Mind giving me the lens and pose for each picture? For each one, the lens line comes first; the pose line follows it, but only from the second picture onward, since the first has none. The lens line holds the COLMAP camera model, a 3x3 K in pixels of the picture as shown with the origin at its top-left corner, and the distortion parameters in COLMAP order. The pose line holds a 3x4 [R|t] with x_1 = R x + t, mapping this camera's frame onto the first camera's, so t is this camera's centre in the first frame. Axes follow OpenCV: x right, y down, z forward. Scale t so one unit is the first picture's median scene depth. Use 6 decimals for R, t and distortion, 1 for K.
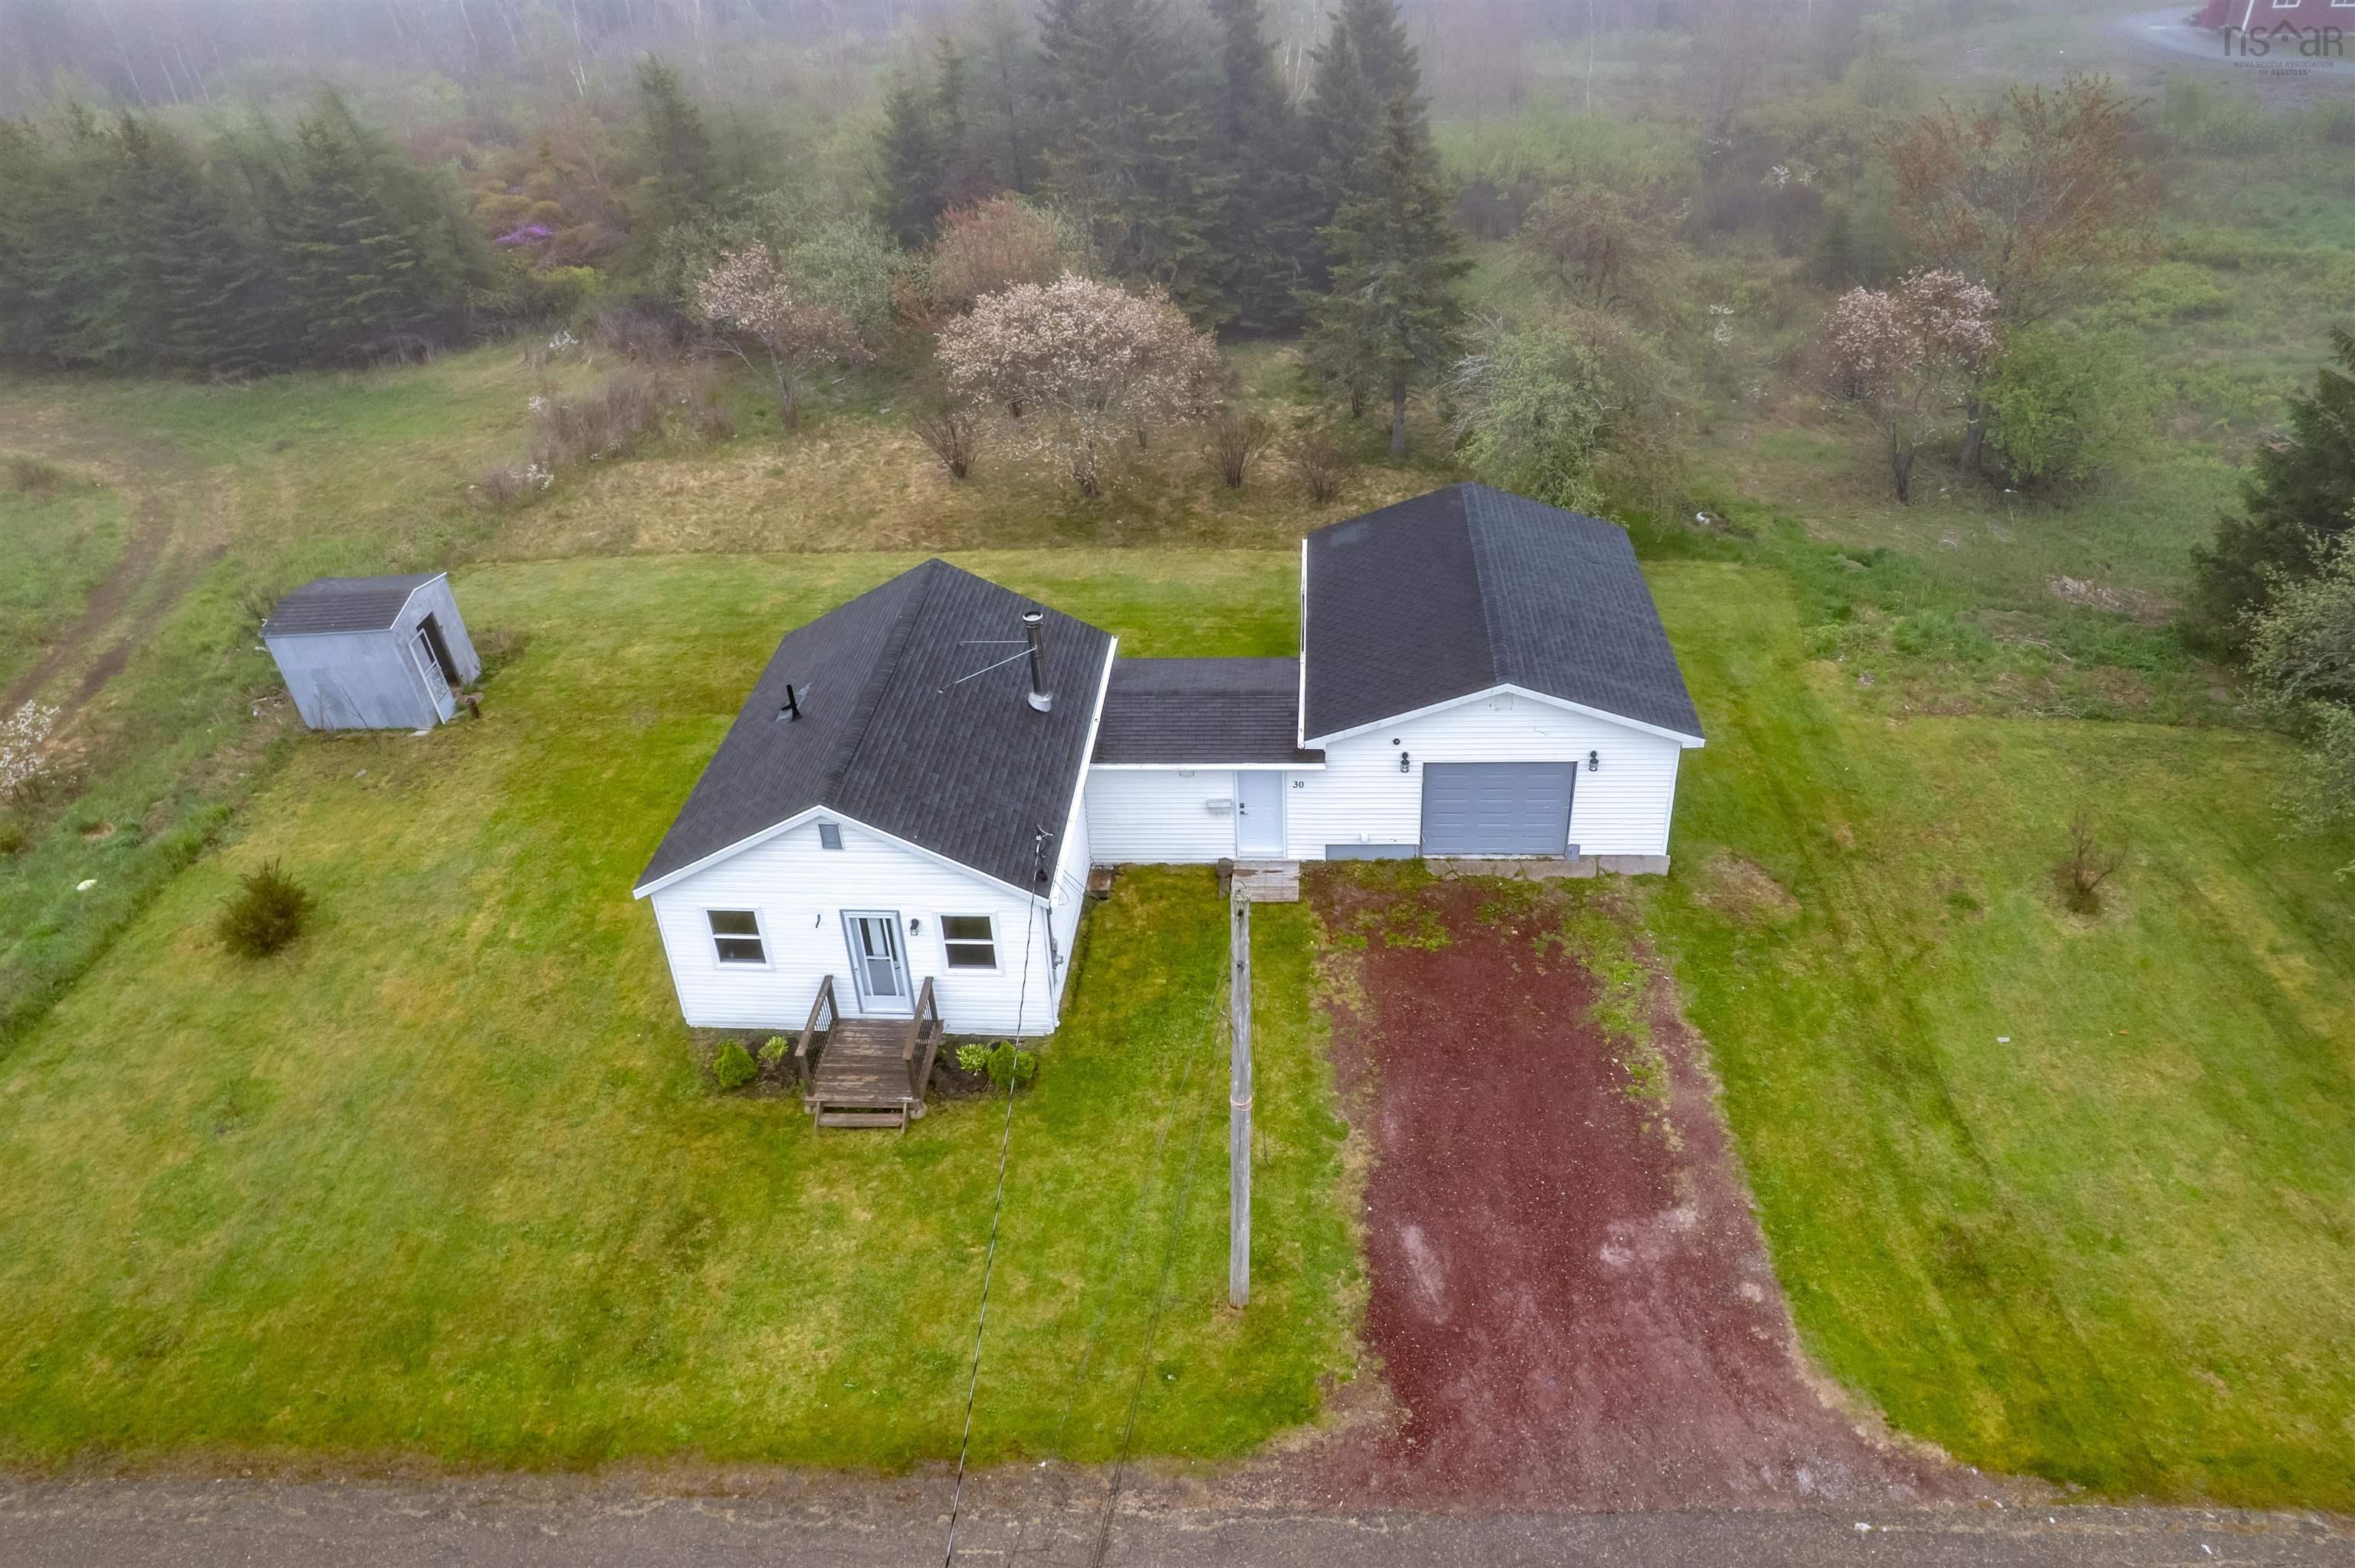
lens RADIAL K [[1553.2, 0, 1177.5], [0, 1553.2, 784.0], [0, 0, 1]] dist [-0.004379, -0.145652]
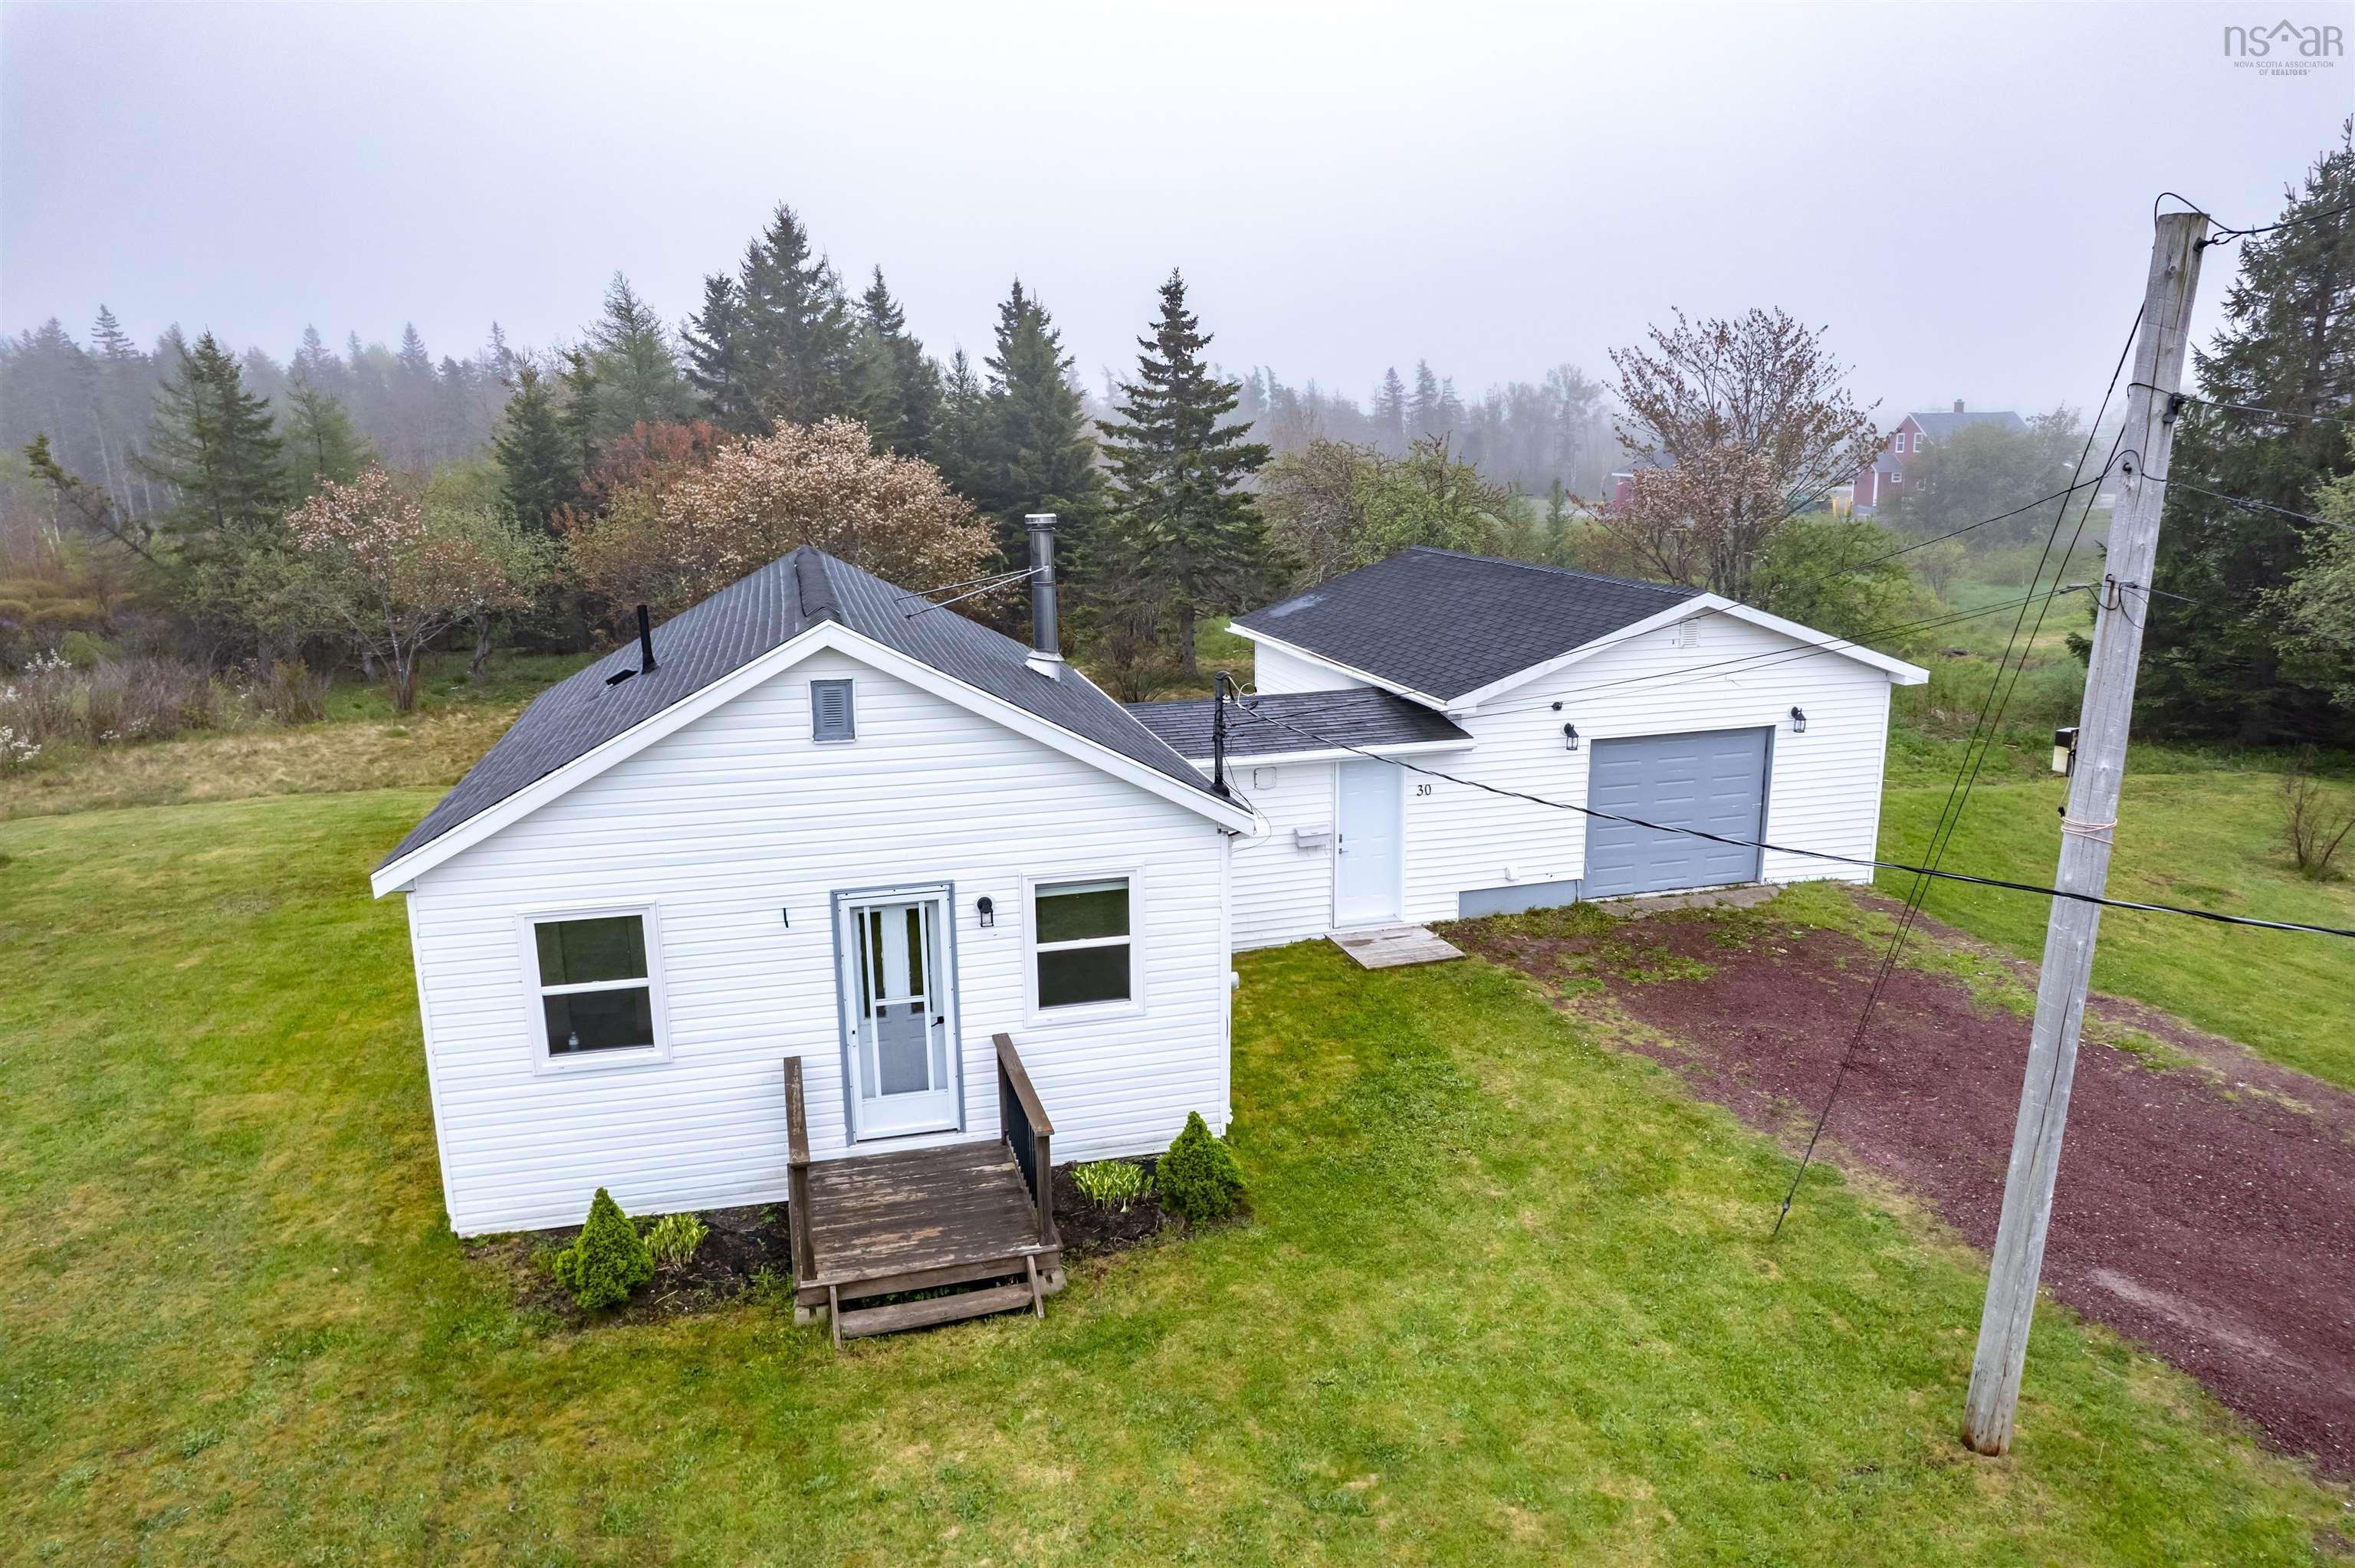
lens RADIAL K [[1492.5, 0, 1182.6], [0, 1492.5, 789.3], [0, 0, 1]] dist [-0.070280, 0.060007]
pose [[0.943830, -0.042890, 0.327637, -0.265124], [0.155497, 0.932540, -0.325868, 0.222020], [-0.291558, 0.358510, 0.886828, 0.533993]]
